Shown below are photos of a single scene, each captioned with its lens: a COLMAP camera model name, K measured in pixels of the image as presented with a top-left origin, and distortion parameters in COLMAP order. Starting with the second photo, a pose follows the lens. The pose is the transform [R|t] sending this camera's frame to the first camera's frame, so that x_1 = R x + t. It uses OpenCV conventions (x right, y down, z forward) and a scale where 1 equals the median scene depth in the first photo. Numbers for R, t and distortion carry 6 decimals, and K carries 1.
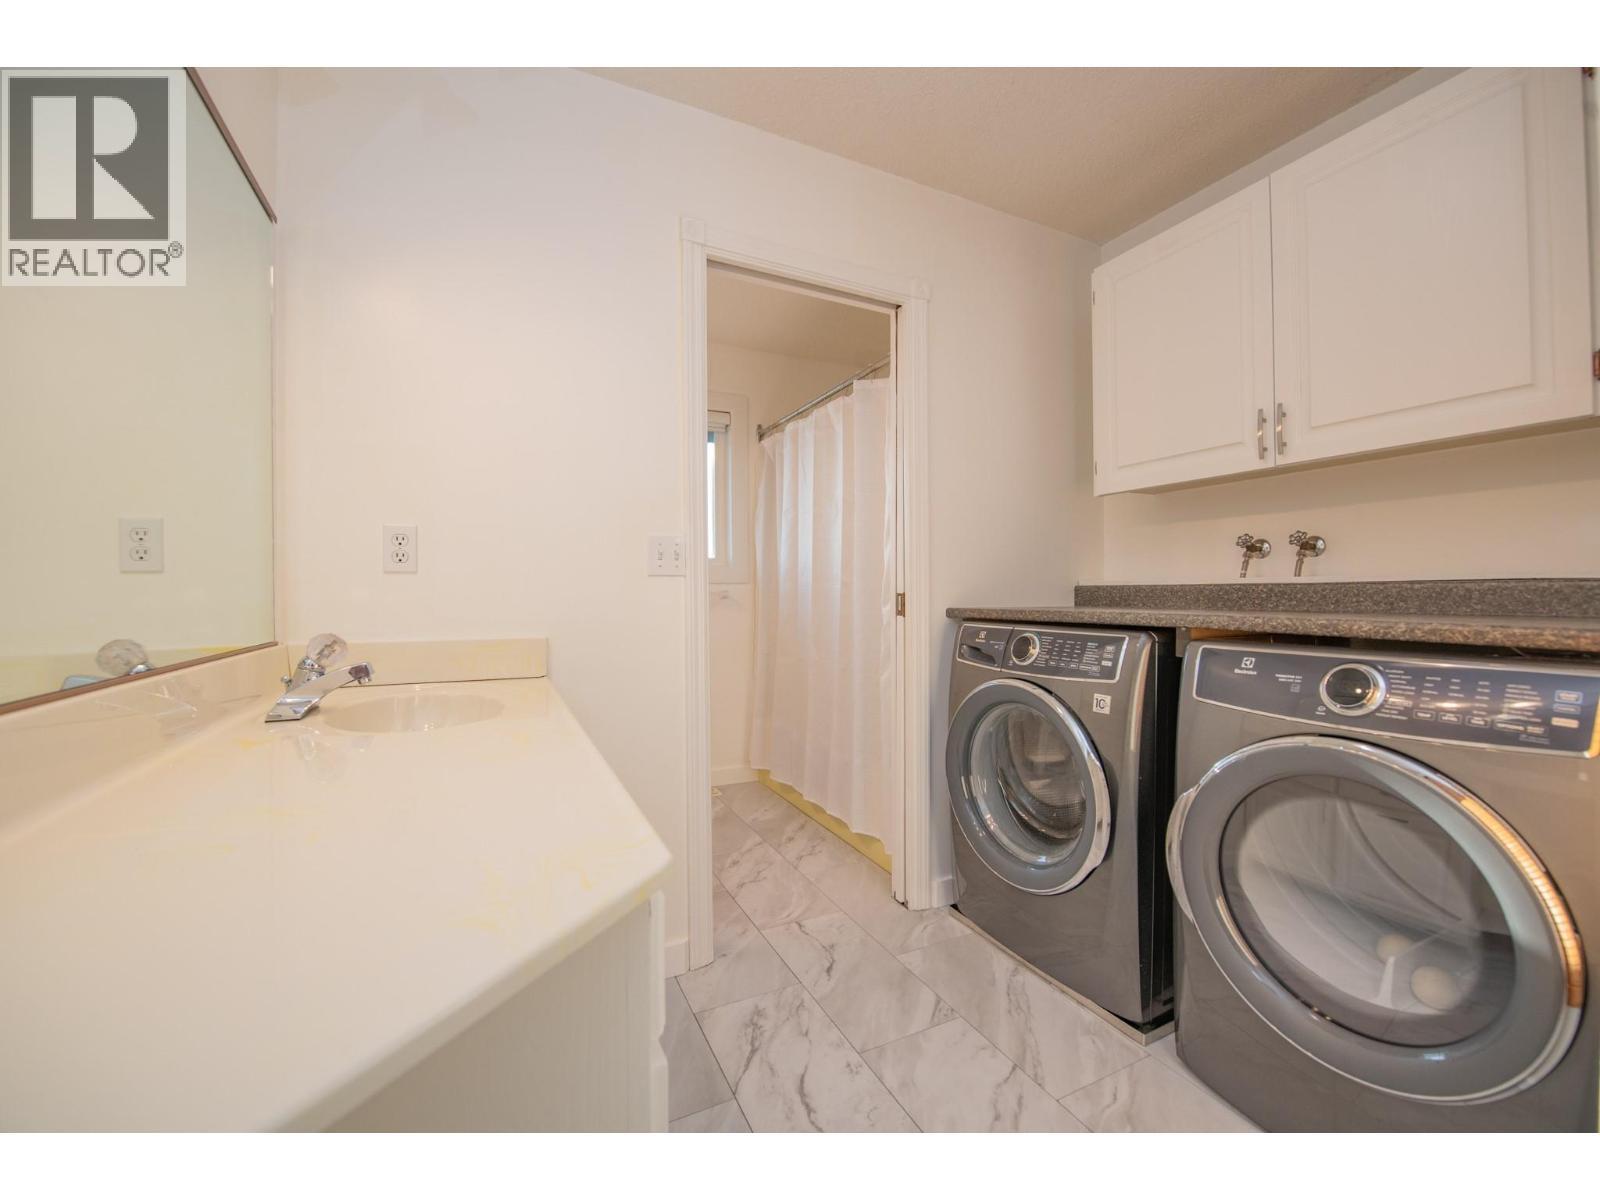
lens RADIAL K [[641.0, 0, 799.6], [0, 641.0, 595.1], [0, 0, 1]] dist [-0.011721, -0.003690]
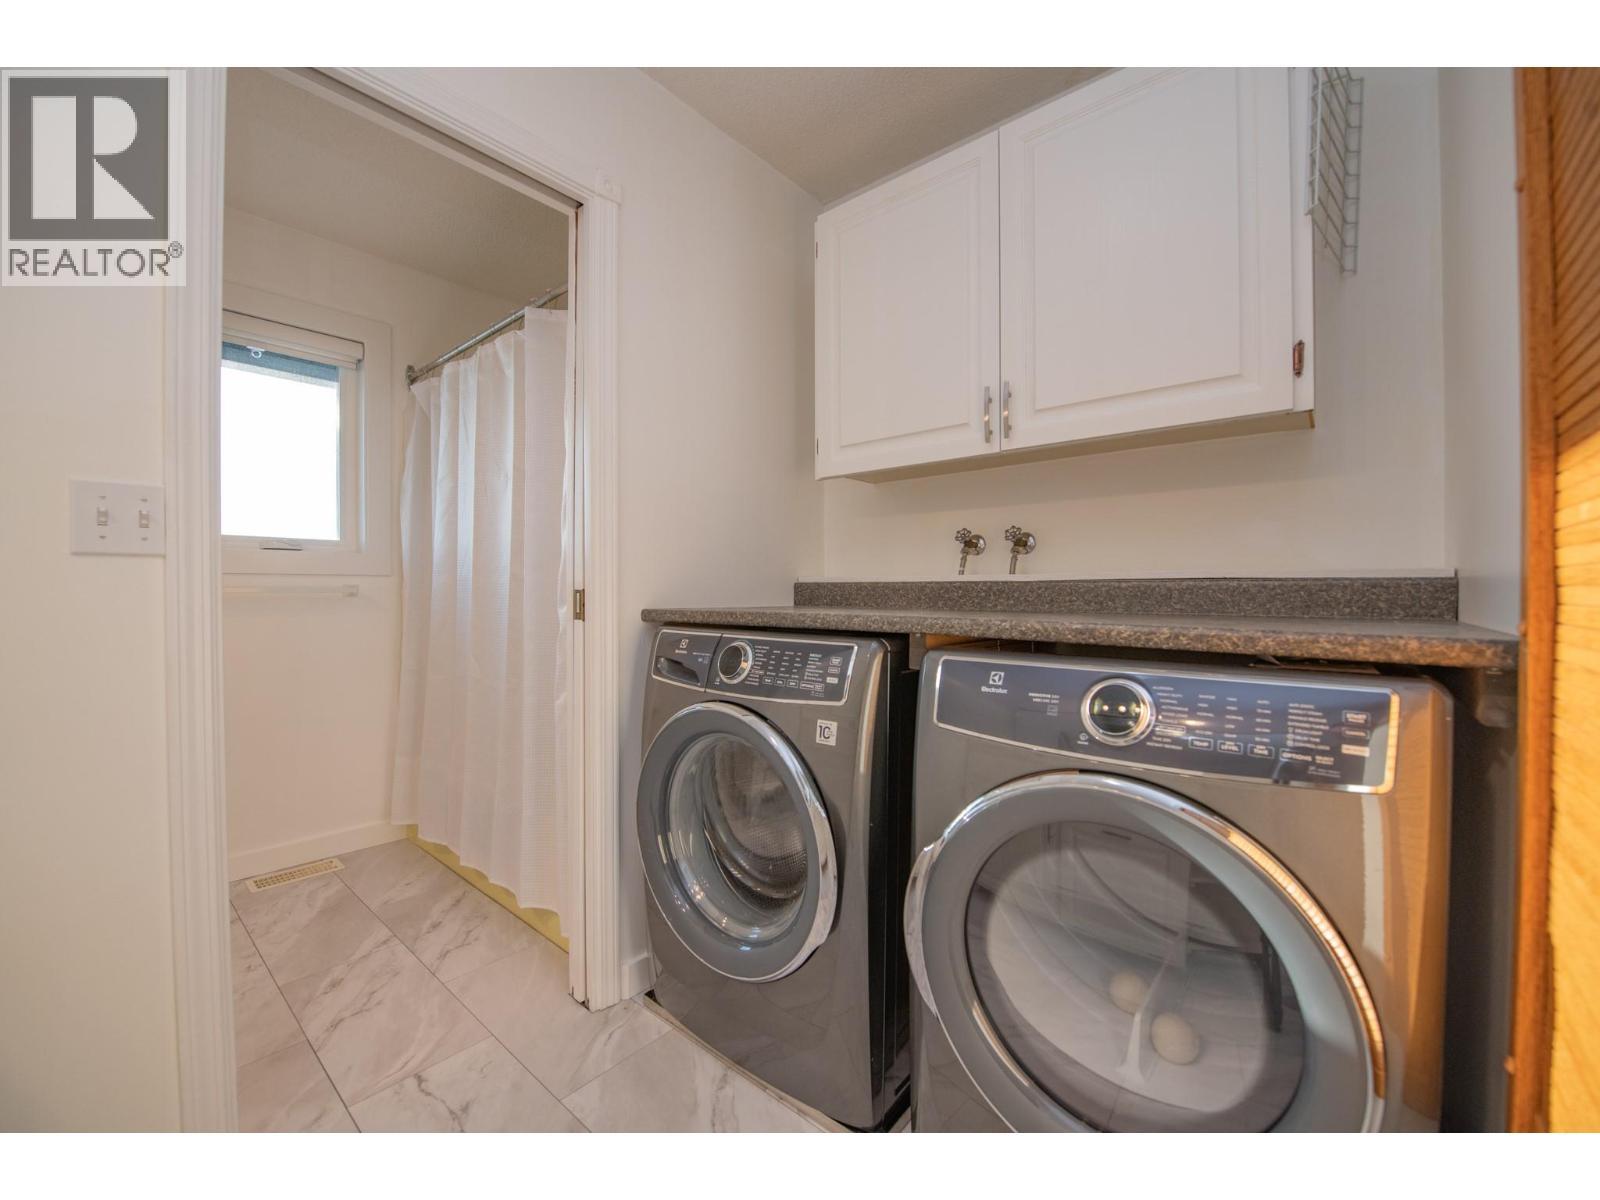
lens RADIAL K [[641.0, 0, 799.6], [0, 641.0, 595.1], [0, 0, 1]] dist [-0.011721, -0.003690]
pose [[0.914980, 0.003101, 0.403487, 0.112079], [-0.004068, 0.999991, 0.001538, 0.001590], [-0.403479, -0.003048, 0.914984, 0.263223]]
